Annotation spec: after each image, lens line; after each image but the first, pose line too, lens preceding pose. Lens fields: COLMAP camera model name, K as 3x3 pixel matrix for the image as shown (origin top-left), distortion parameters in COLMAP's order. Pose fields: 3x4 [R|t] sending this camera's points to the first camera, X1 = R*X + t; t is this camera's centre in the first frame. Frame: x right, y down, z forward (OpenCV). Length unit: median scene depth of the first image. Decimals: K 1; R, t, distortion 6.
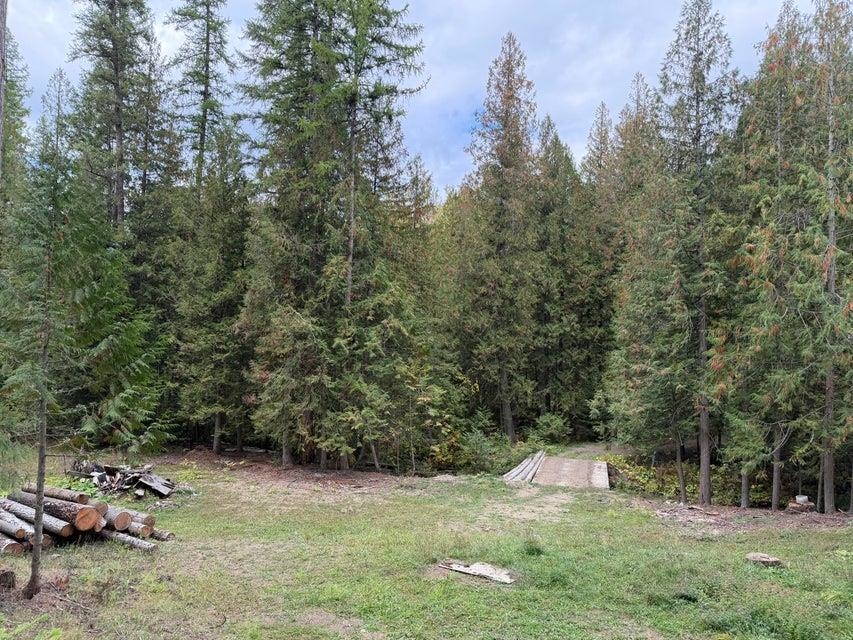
lens RADIAL K [[609.7, 0, 426.5], [0, 609.7, 320.0], [0, 0, 1]] dist [0.075690, -0.110217]
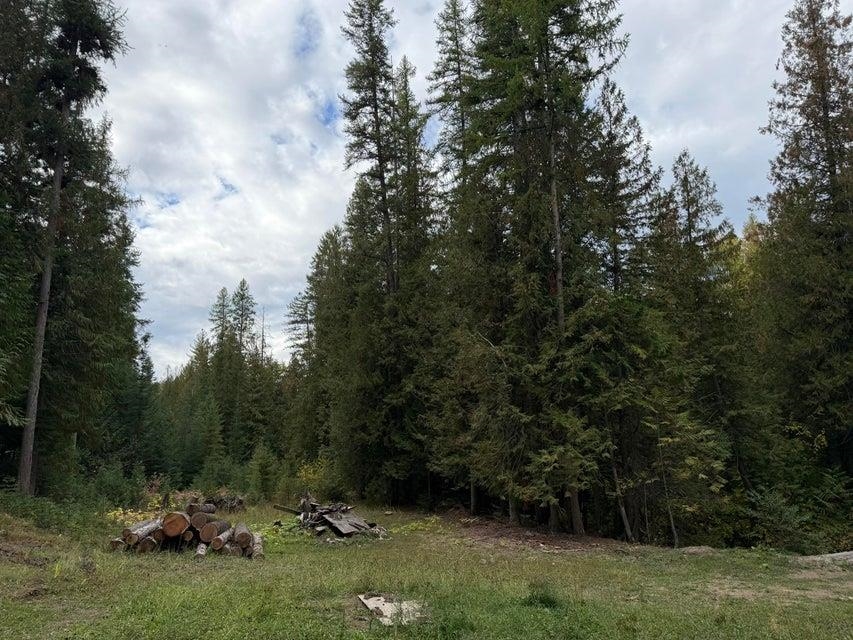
lens RADIAL K [[609.7, 0, 426.5], [0, 609.7, 320.0], [0, 0, 1]] dist [0.075690, -0.110217]
pose [[0.770813, -0.164075, -0.615570, 0.241503], [0.055329, 0.979855, -0.191890, 0.111166], [0.634654, 0.113853, 0.764363, 0.232350]]
